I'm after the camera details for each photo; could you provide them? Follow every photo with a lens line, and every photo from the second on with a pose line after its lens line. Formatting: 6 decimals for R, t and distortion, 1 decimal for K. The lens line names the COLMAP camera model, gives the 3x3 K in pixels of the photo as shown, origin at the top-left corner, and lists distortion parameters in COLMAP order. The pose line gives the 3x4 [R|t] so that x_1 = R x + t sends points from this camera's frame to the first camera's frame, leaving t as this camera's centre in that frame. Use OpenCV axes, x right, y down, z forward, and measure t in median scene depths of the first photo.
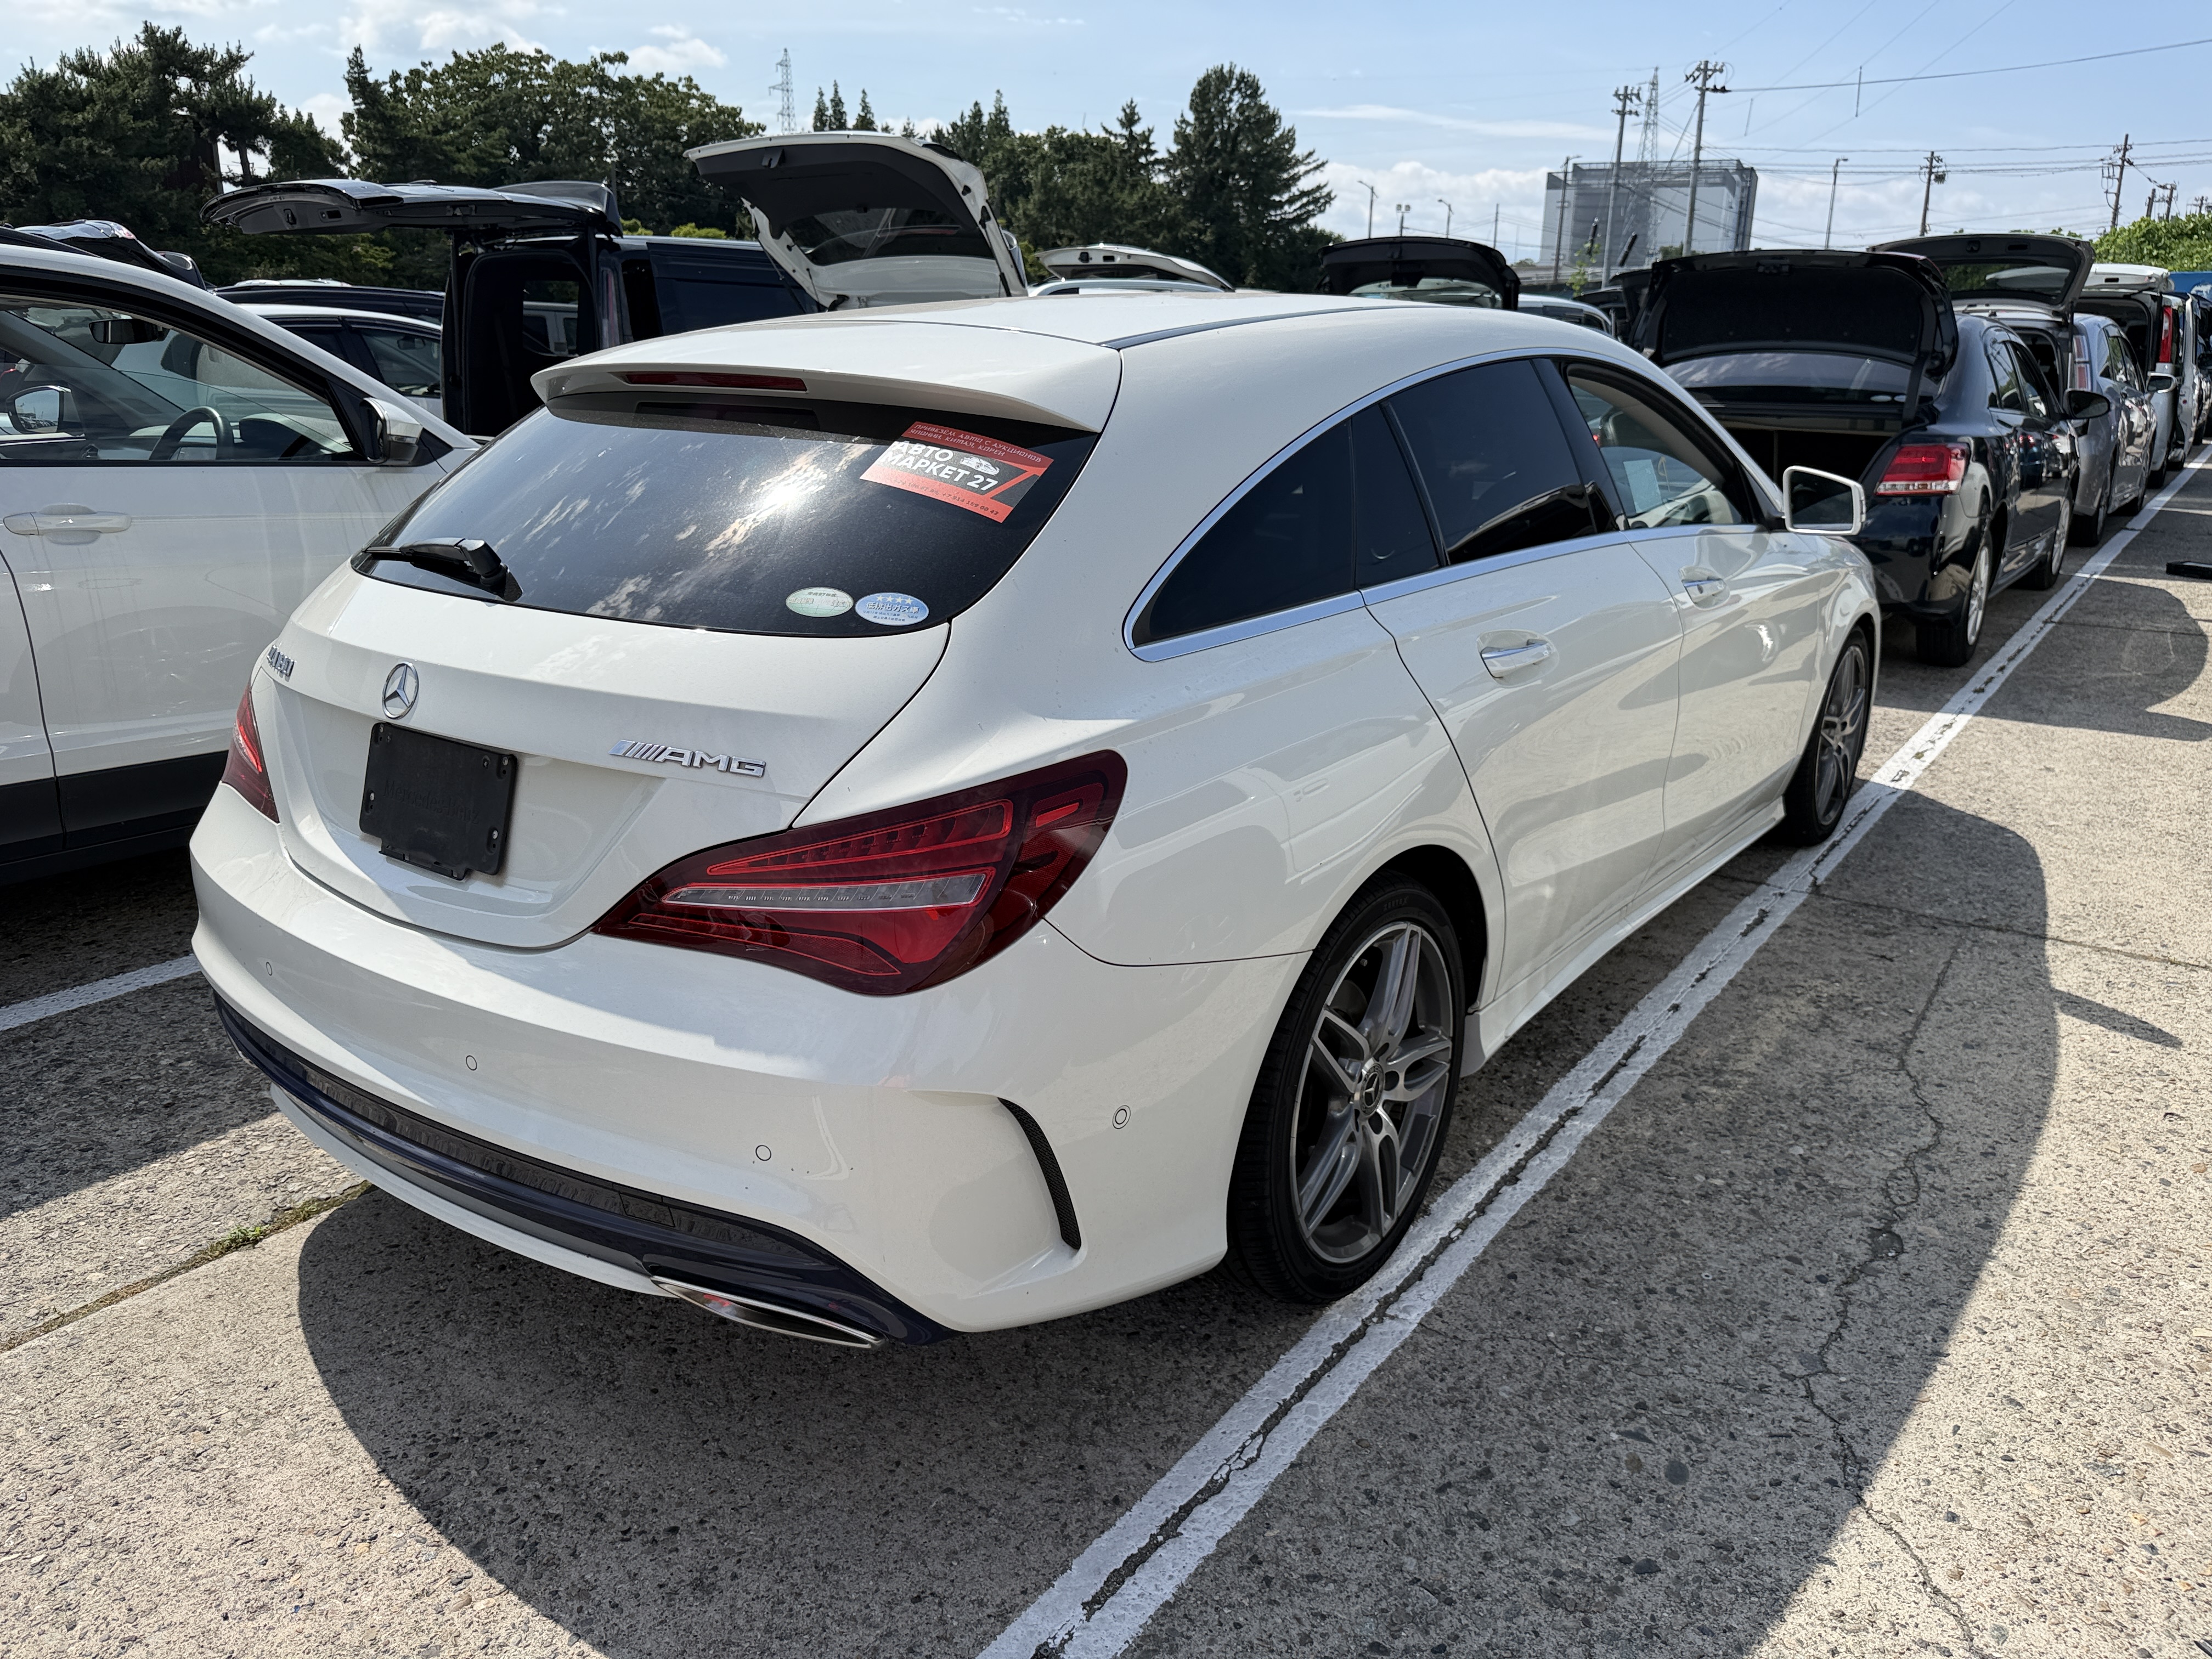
lens RADIAL K [[1540.1, 0, 1106.0], [0, 1540.1, 829.5], [0, 0, 1]] dist [0.001956, 0.000507]
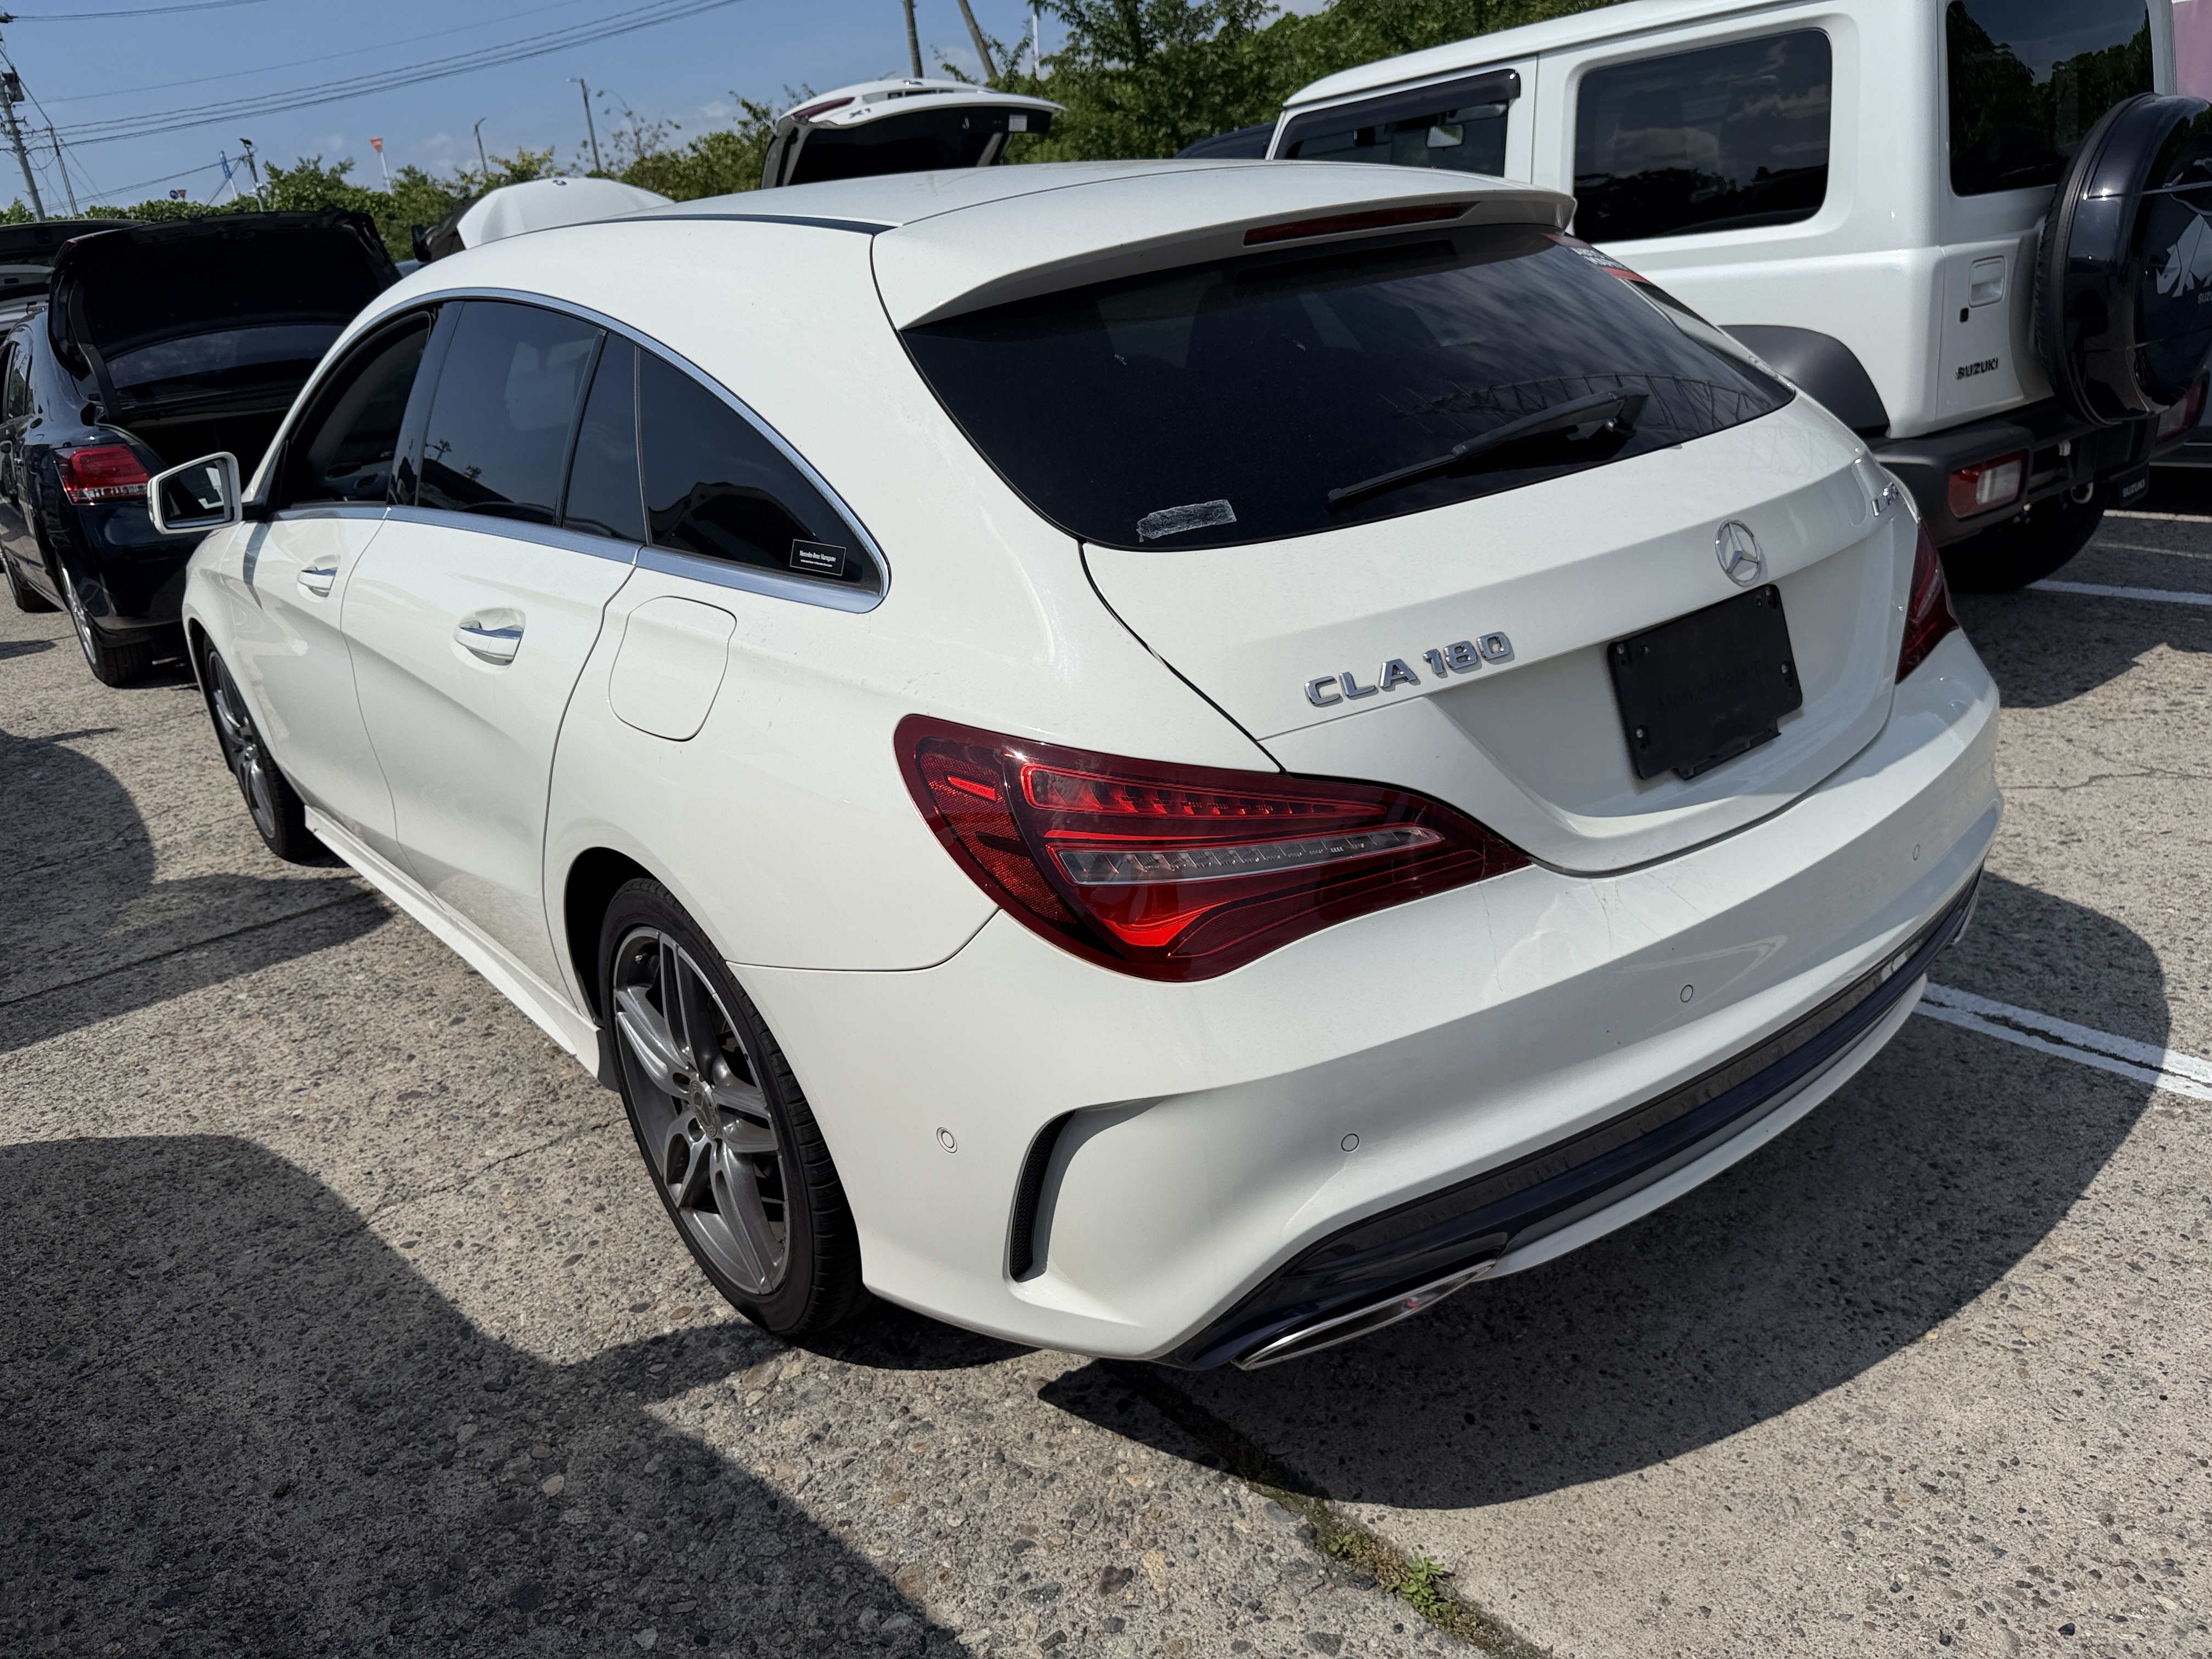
lens RADIAL K [[1540.1, 0, 1106.0], [0, 1540.1, 829.5], [0, 0, 1]] dist [0.001956, 0.000507]
pose [[0.262467, -0.367551, 0.892198, -1.302782], [0.384235, 0.887959, 0.252771, -0.290825], [-0.885141, 0.276470, 0.374286, 0.974002]]
